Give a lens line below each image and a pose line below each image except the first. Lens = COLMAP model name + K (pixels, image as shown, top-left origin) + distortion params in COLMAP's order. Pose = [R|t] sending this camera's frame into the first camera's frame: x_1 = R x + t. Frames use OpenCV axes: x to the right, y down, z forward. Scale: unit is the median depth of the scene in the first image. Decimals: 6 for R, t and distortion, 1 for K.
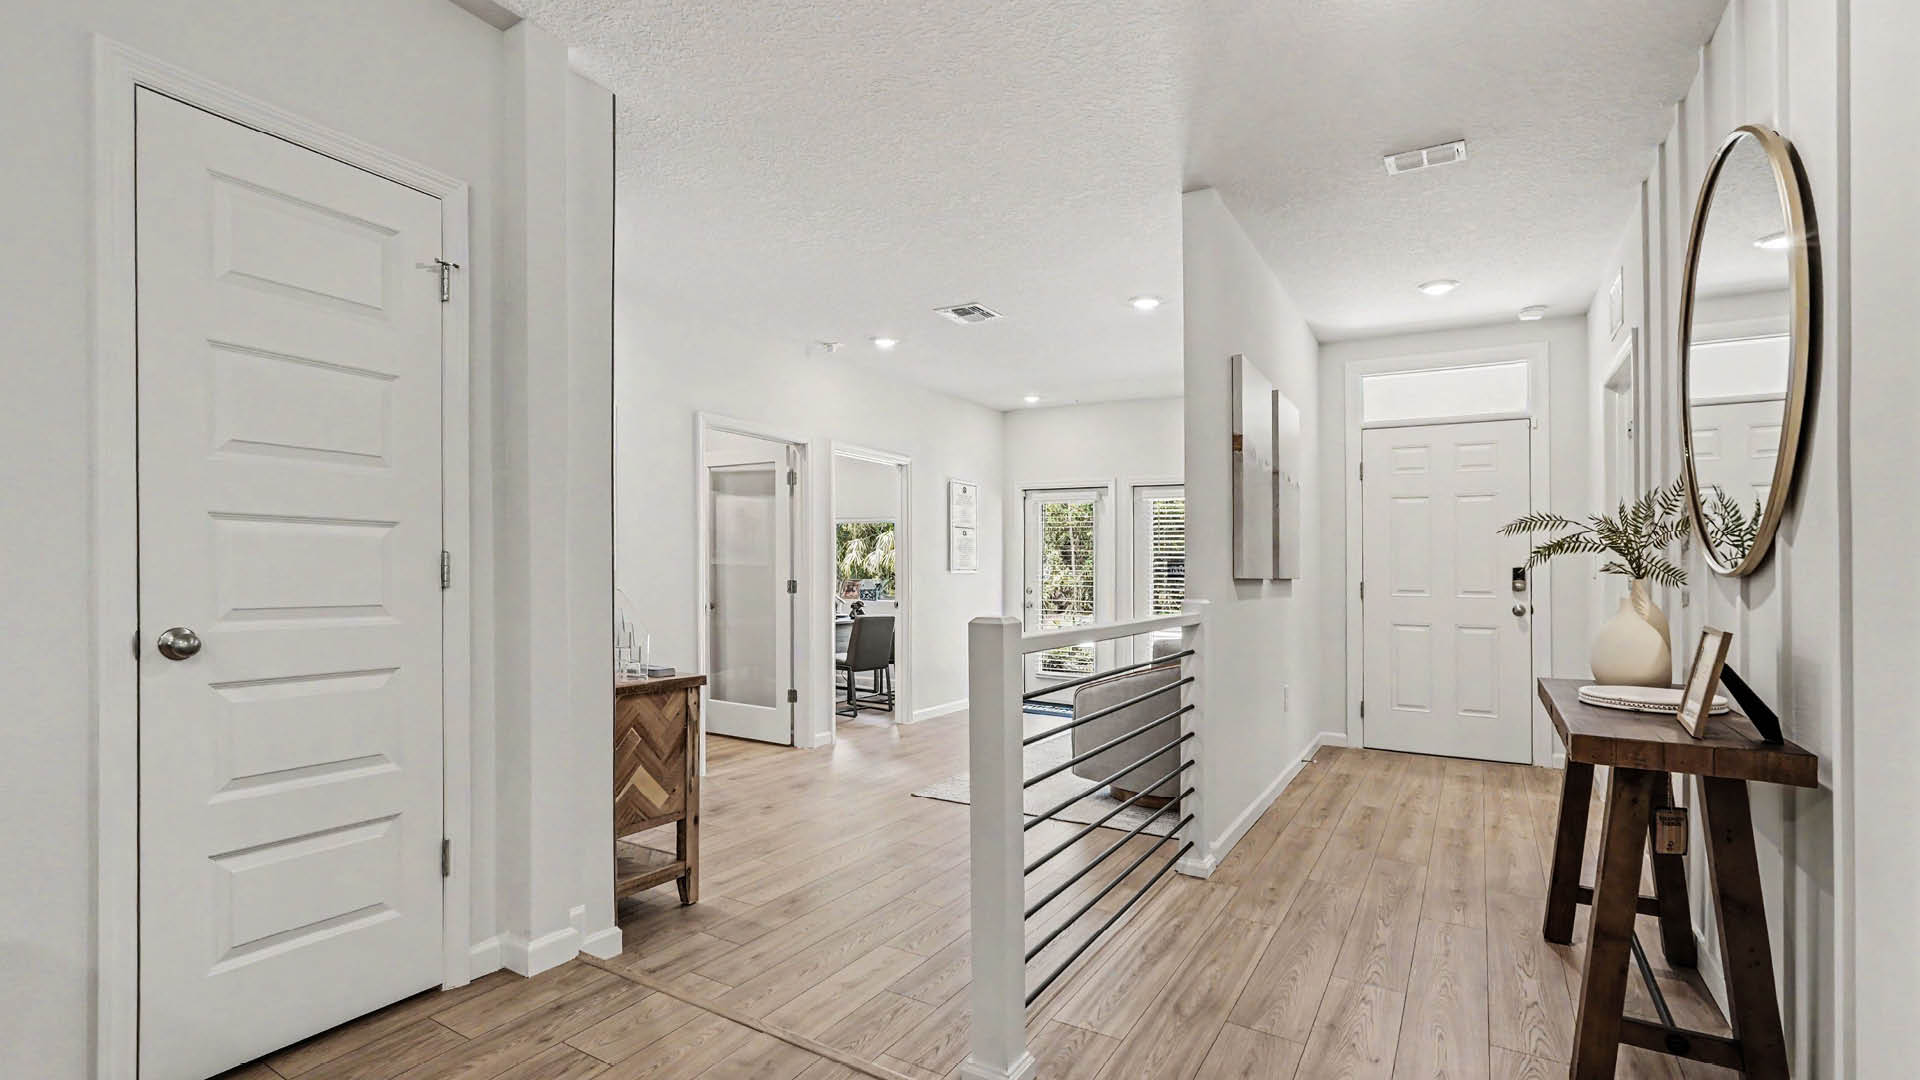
lens RADIAL K [[854.7, 0, 920.0], [0, 854.7, 566.2], [0, 0, 1]] dist [-0.010516, 0.000639]
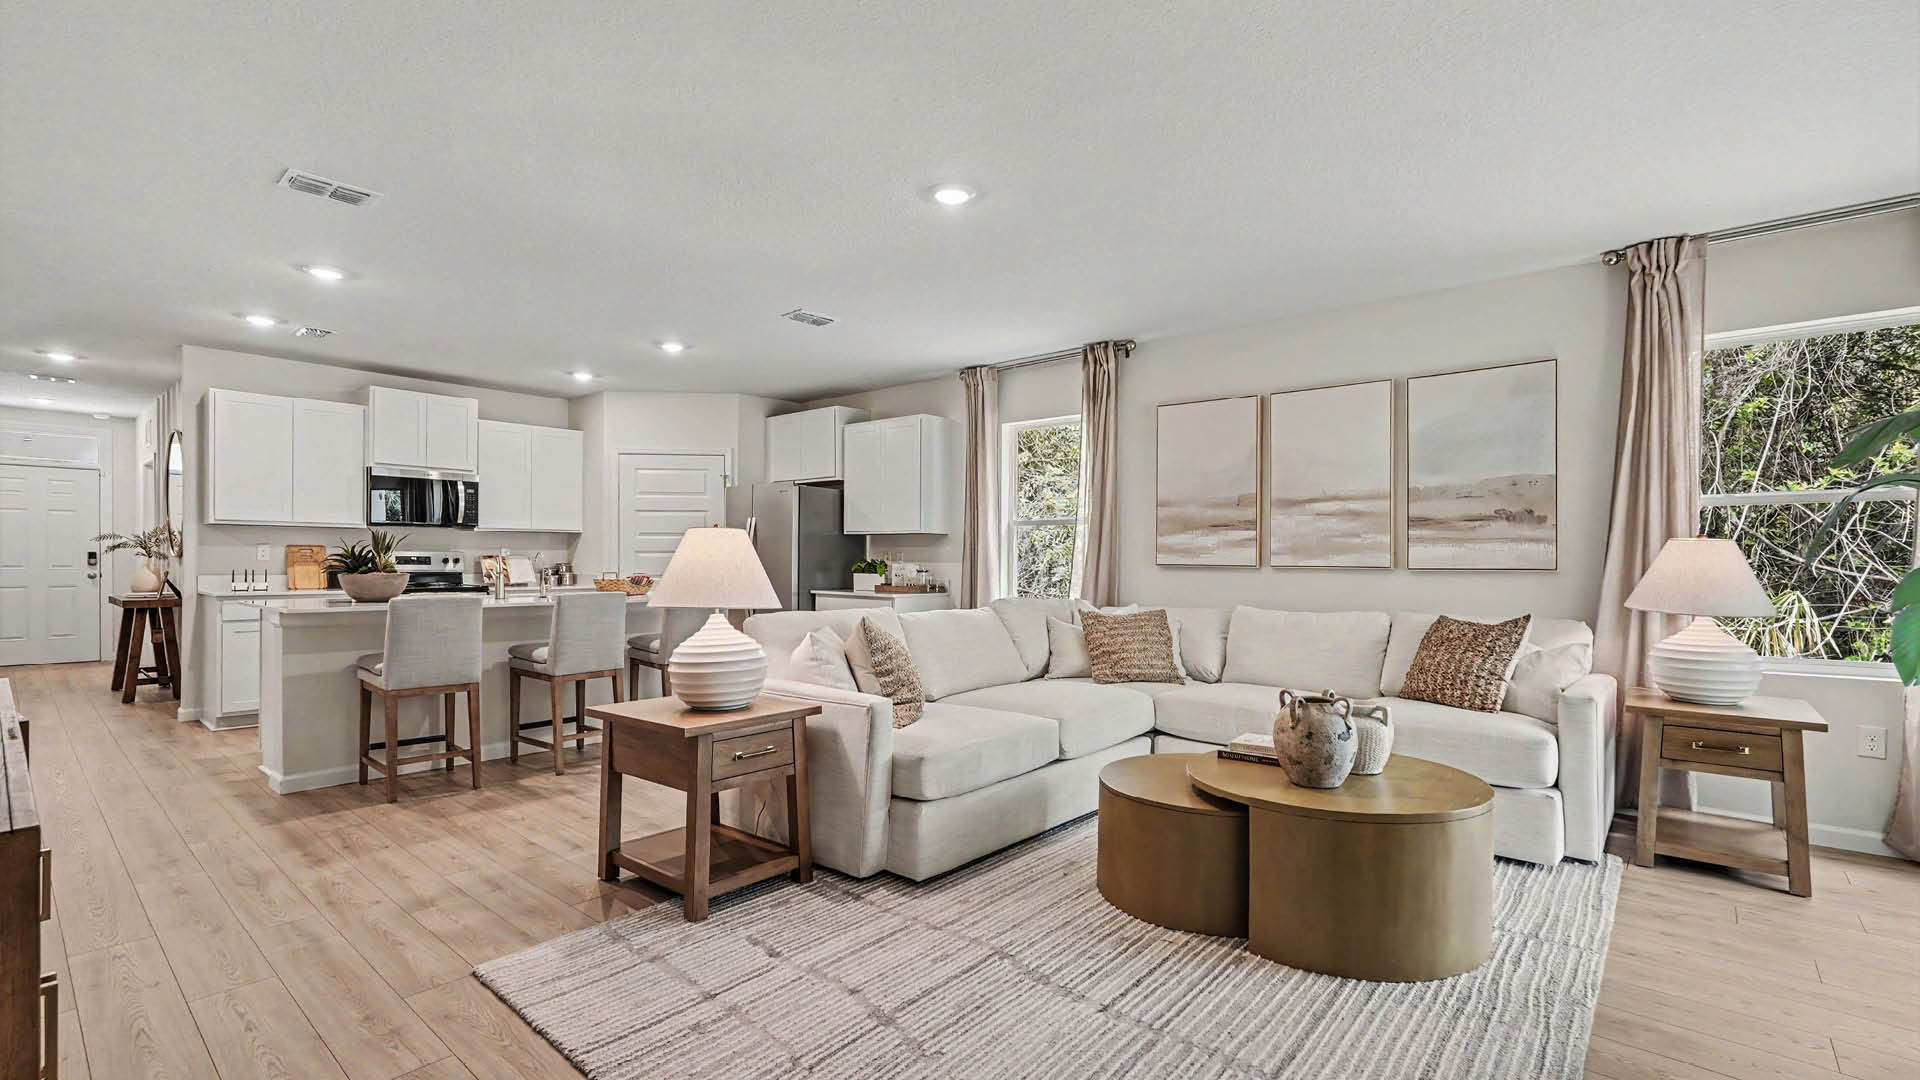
lens RADIAL K [[834.4, 0, 955.4], [0, 834.4, 554.7], [0, 0, 1]] dist [0.000184, 0.000325]
pose [[0.138321, -0.000525, 0.990387, -1.013639], [-0.009781, 0.999950, 0.001896, -0.017610], [-0.990339, -0.009949, 0.138309, -1.346761]]
